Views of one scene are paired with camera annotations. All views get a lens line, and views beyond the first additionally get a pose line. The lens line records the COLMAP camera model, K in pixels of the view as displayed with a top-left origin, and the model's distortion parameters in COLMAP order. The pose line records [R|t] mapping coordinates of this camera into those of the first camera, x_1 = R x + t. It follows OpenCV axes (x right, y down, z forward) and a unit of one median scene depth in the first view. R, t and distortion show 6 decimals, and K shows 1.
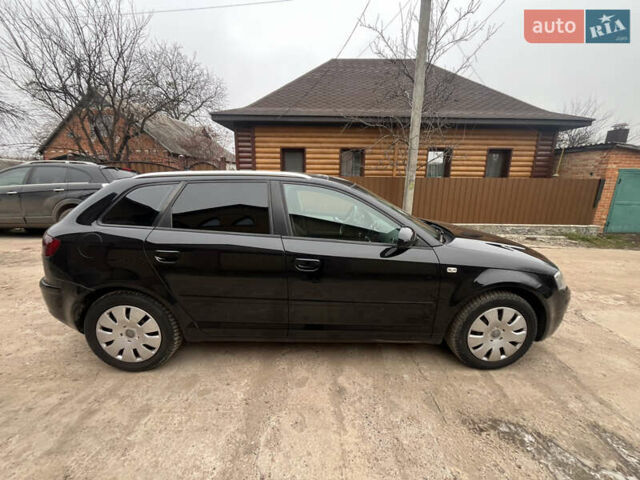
lens RADIAL K [[262.7, 0, 320.2], [0, 262.7, 242.7], [0, 0, 1]] dist [-0.007818, 0.000006]
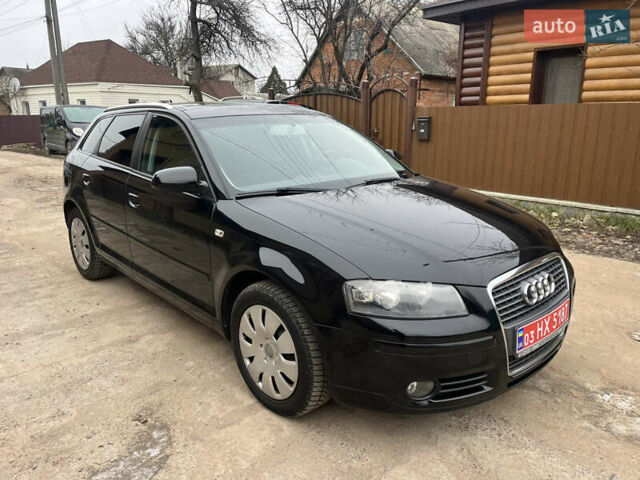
lens RADIAL K [[501.3, 0, 320.4], [0, 501.3, 239.6], [0, 0, 1]] dist [-0.007241, -0.004099]
pose [[0.650971, 0.166148, -0.740697, 1.904497], [-0.167104, 0.983182, 0.073680, -0.008316], [0.740482, 0.075810, 0.667787, 0.347065]]
